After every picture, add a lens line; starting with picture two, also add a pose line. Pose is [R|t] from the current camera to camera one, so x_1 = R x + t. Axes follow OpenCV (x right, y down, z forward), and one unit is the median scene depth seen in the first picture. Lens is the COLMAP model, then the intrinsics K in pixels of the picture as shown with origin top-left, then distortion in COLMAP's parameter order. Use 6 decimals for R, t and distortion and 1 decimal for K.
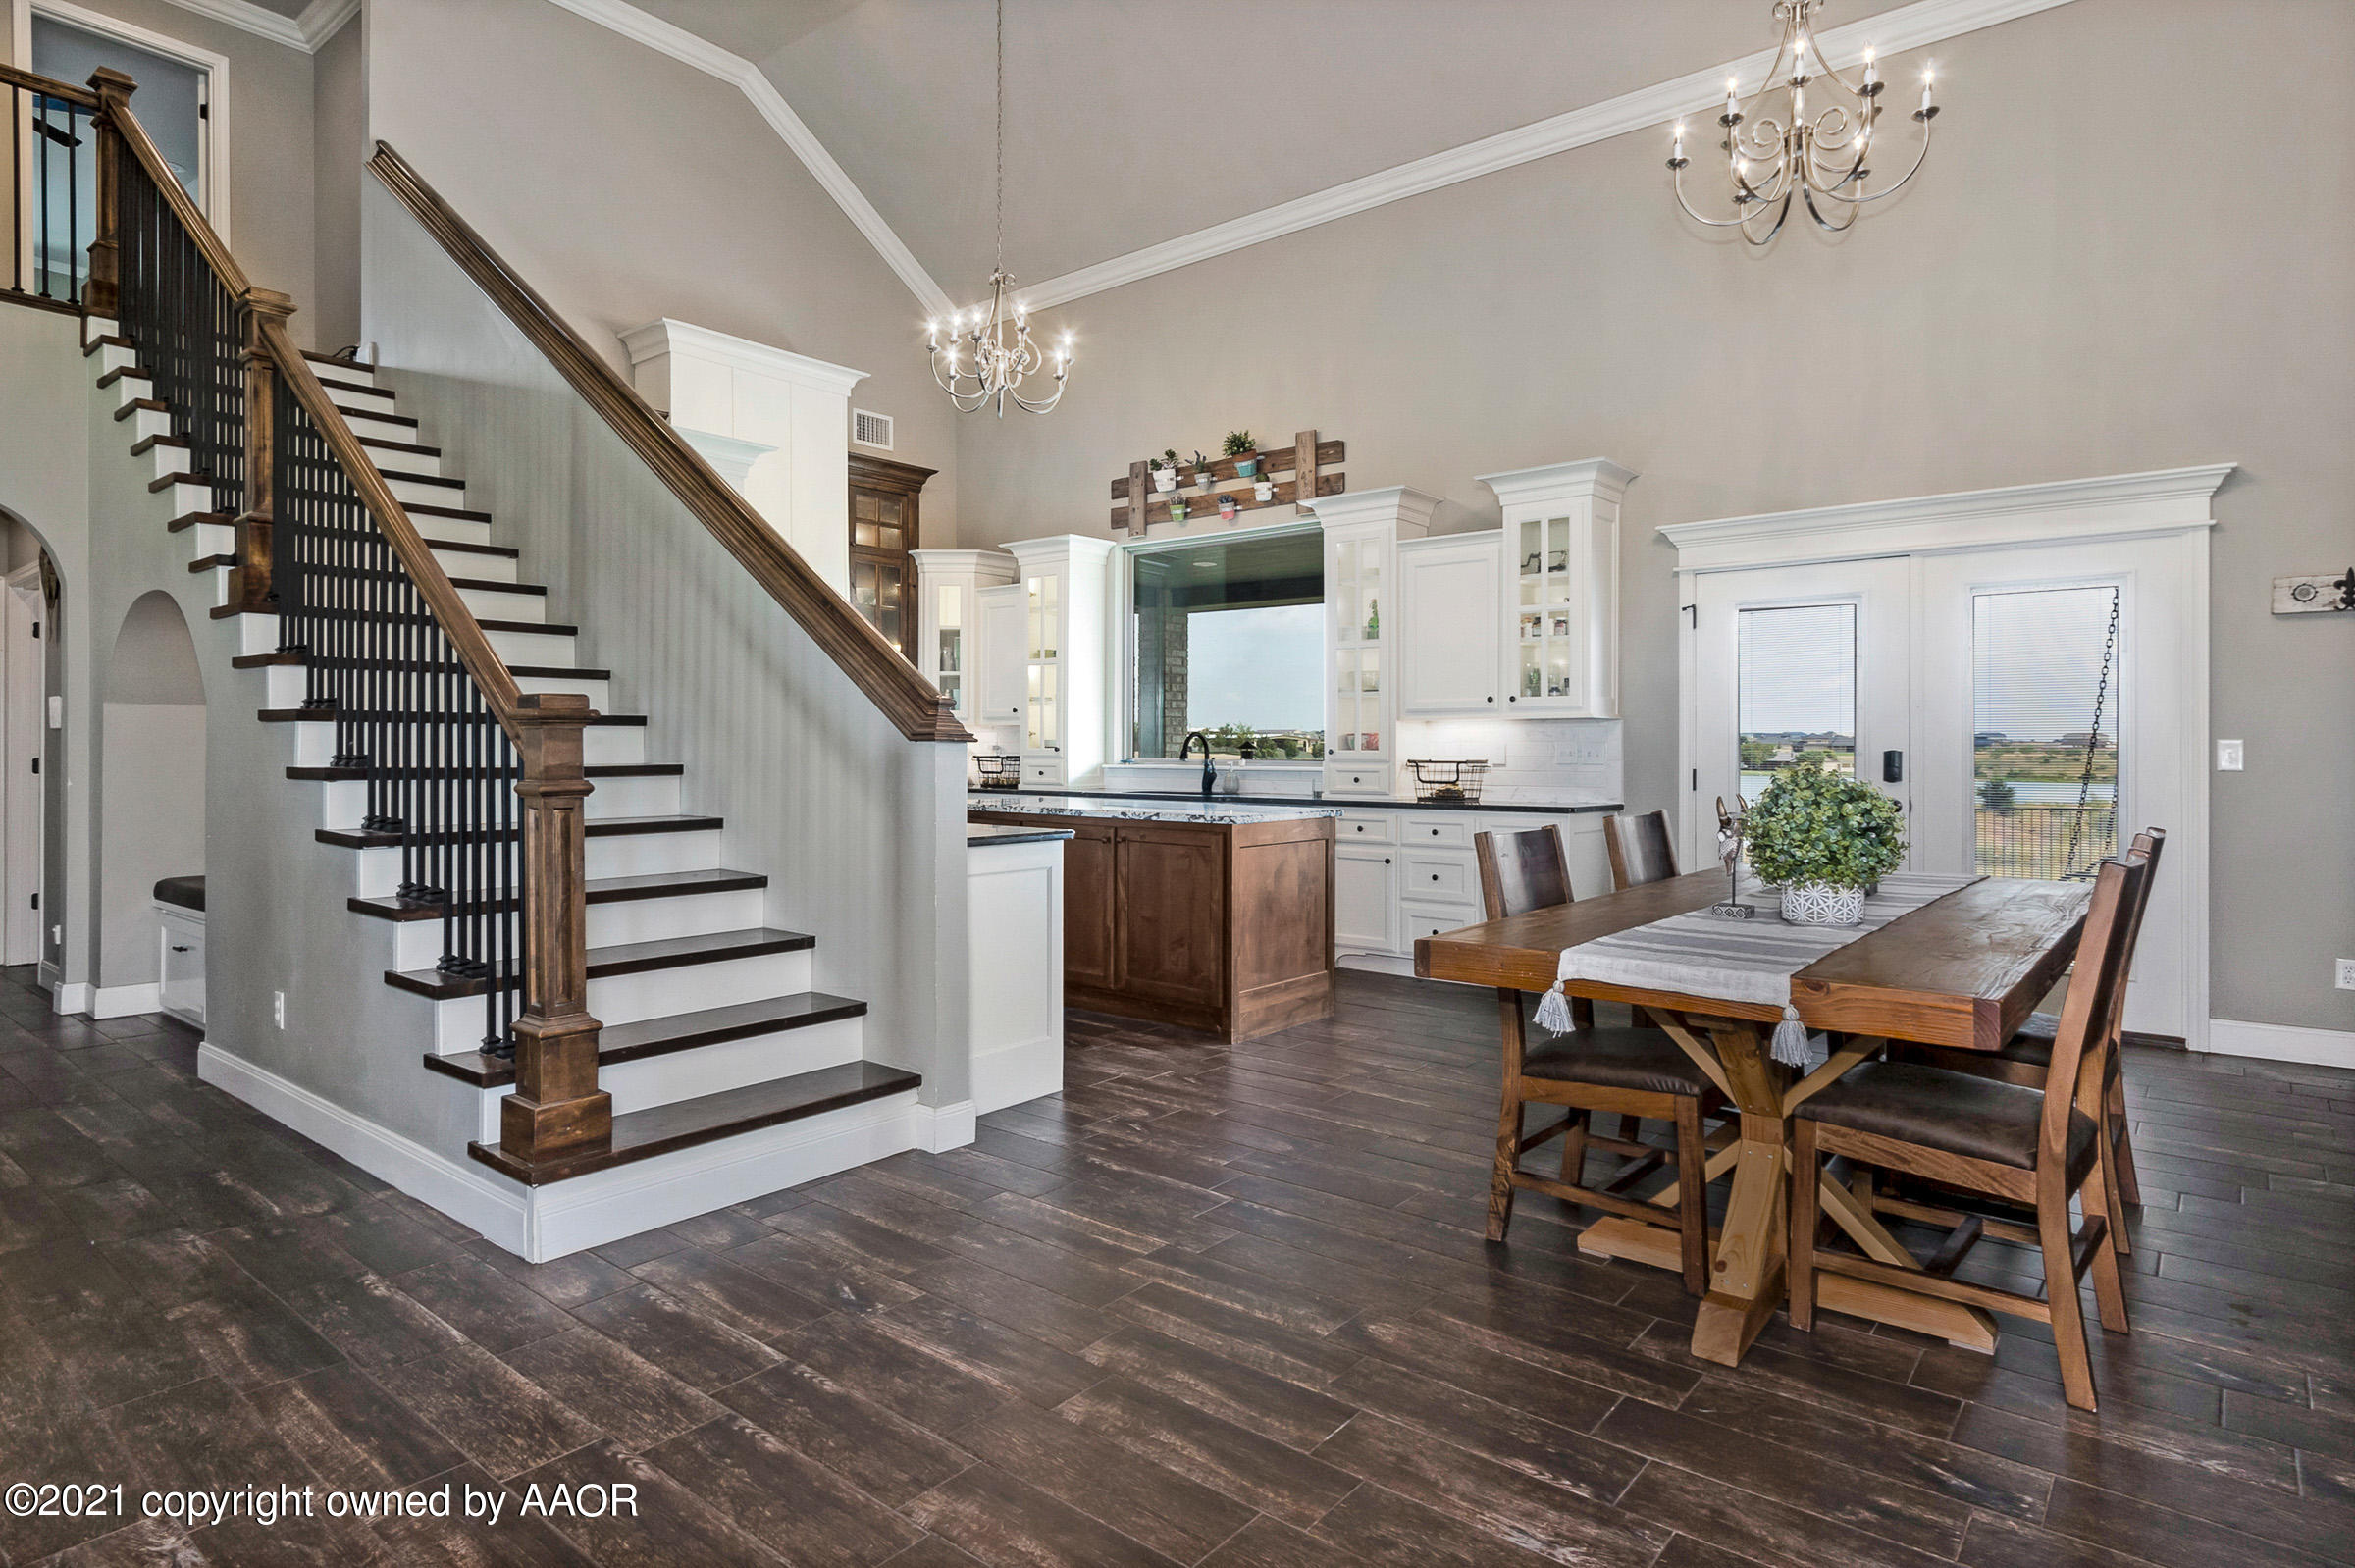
lens RADIAL K [[1251.0, 0, 1226.5], [0, 1251.0, 751.9], [0, 0, 1]] dist [0.006967, -0.001142]
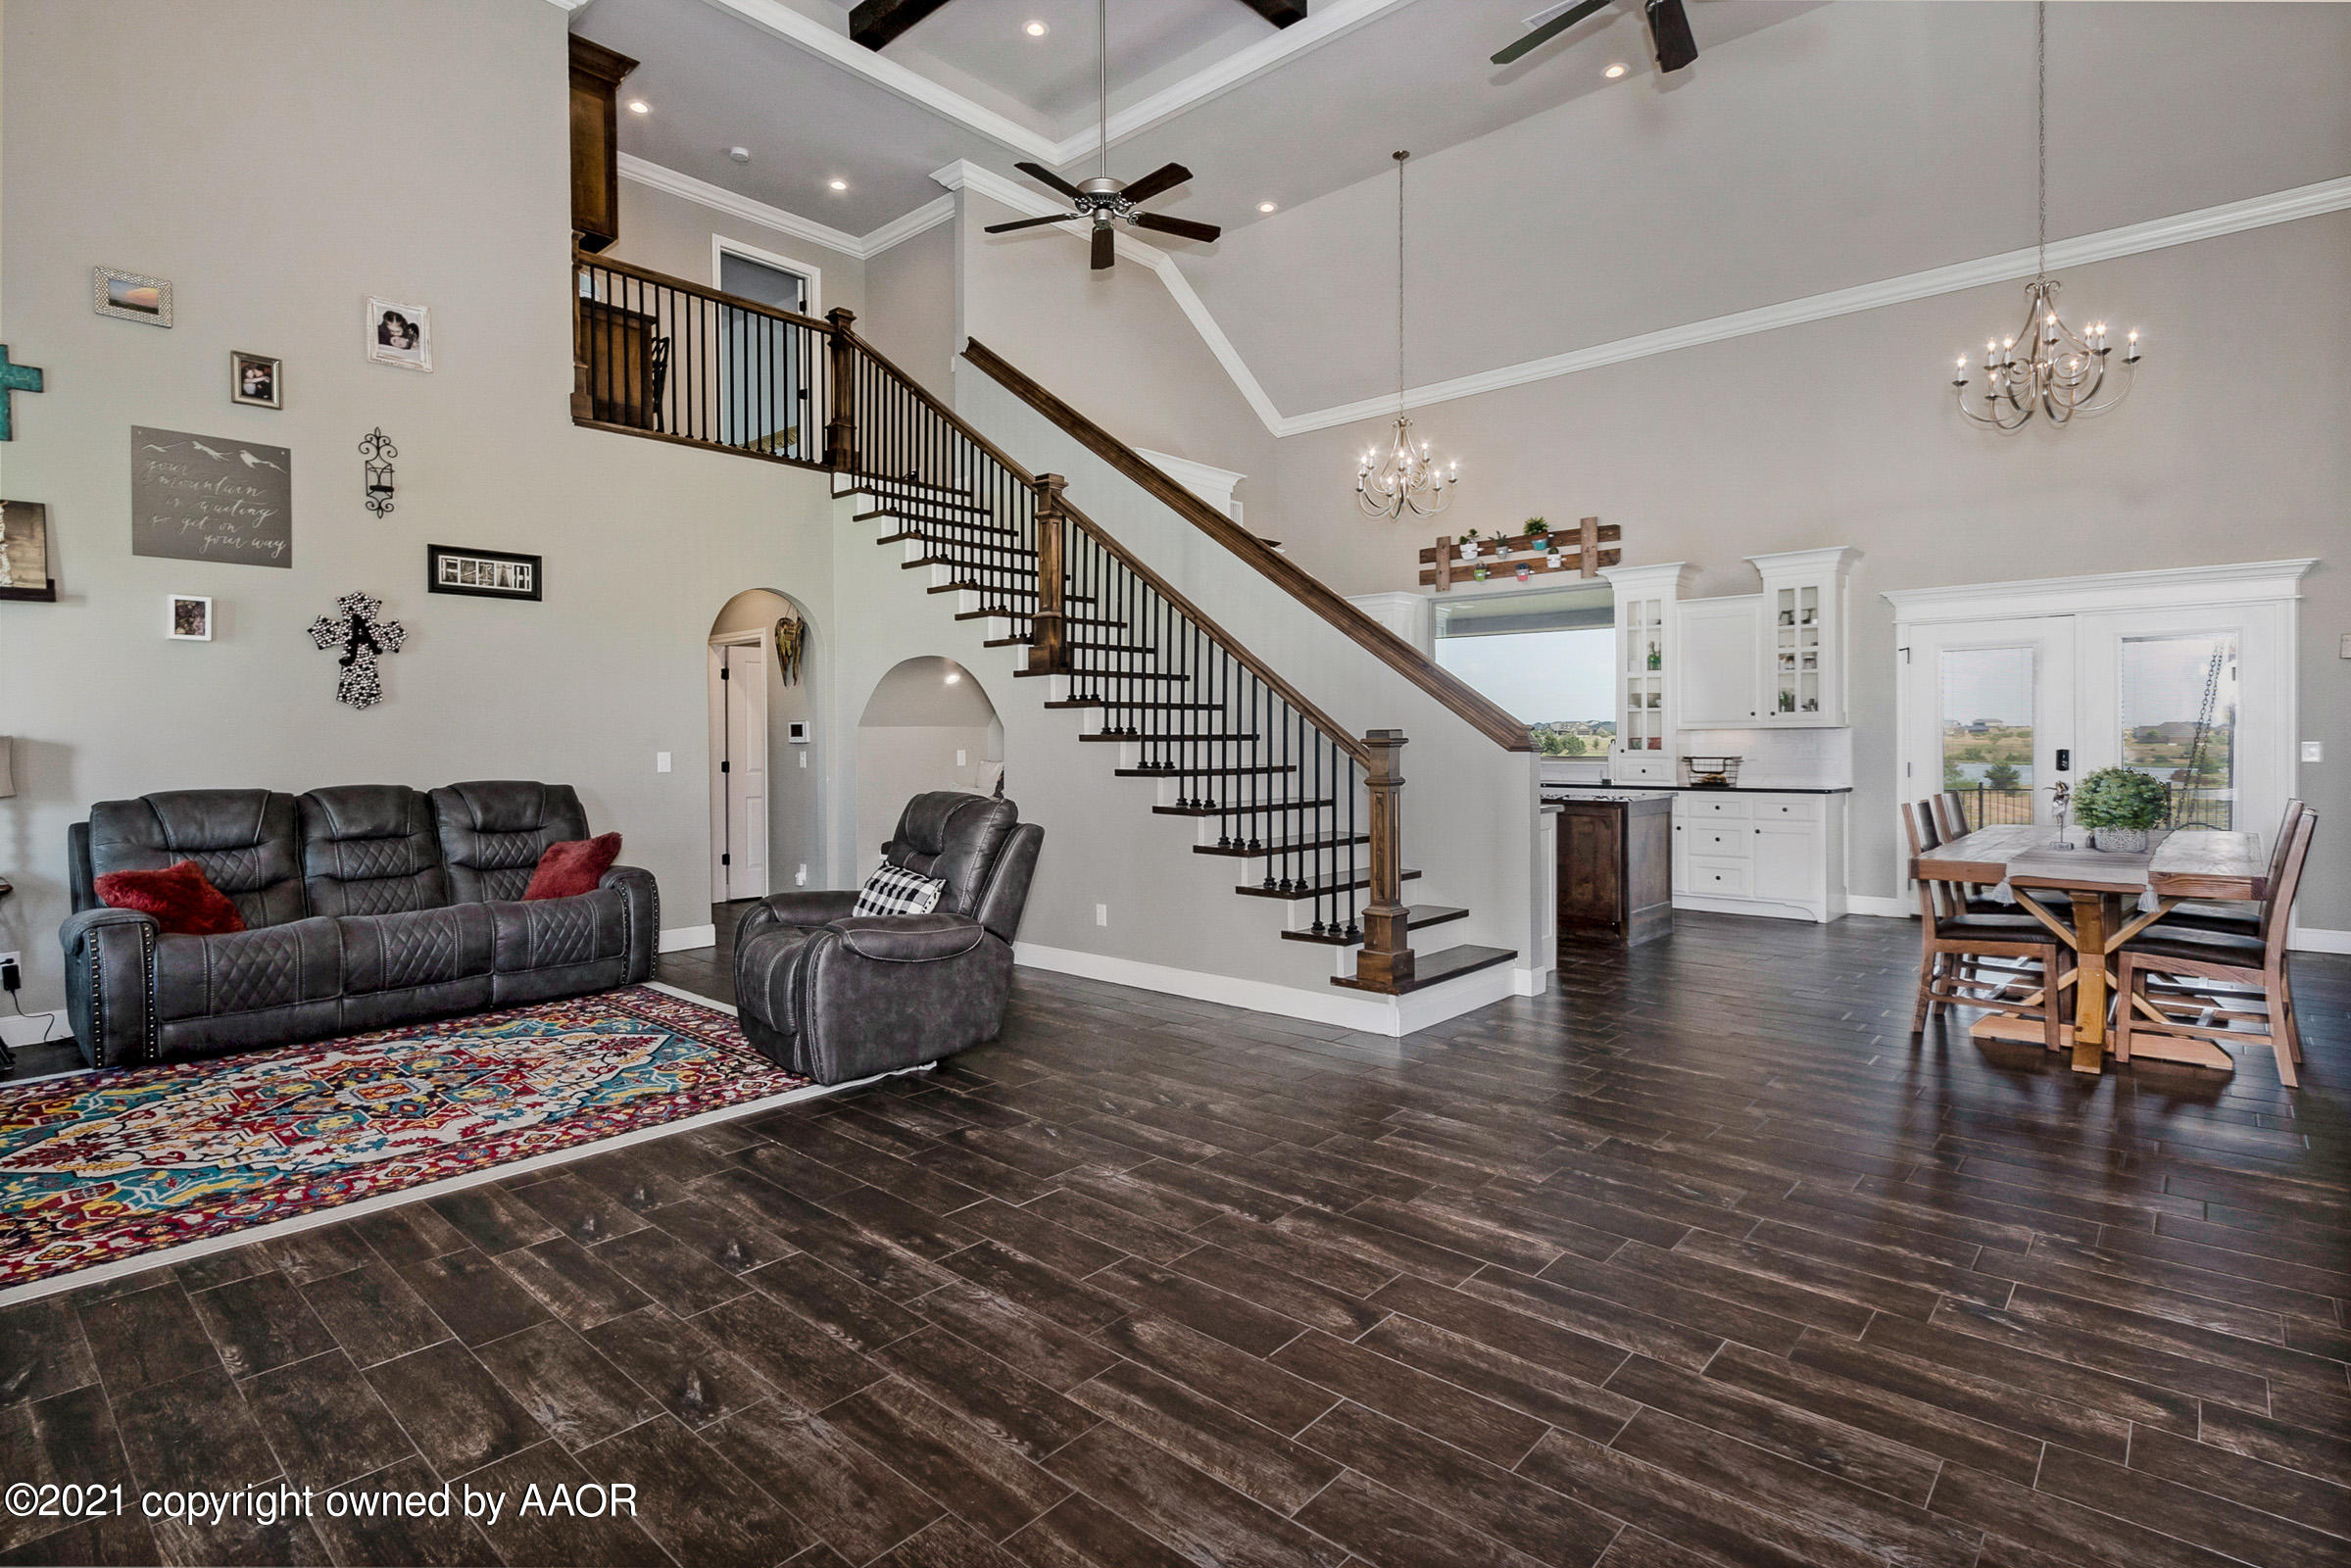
lens RADIAL K [[1181.0, 0, 1169.0], [0, 1181.0, 746.3], [0, 0, 1]] dist [0.002051, -0.000725]
pose [[0.998752, -0.005788, -0.049607, -0.373462], [0.006062, 0.999967, 0.005380, -0.015913], [0.049574, -0.005674, 0.998754, -0.359179]]
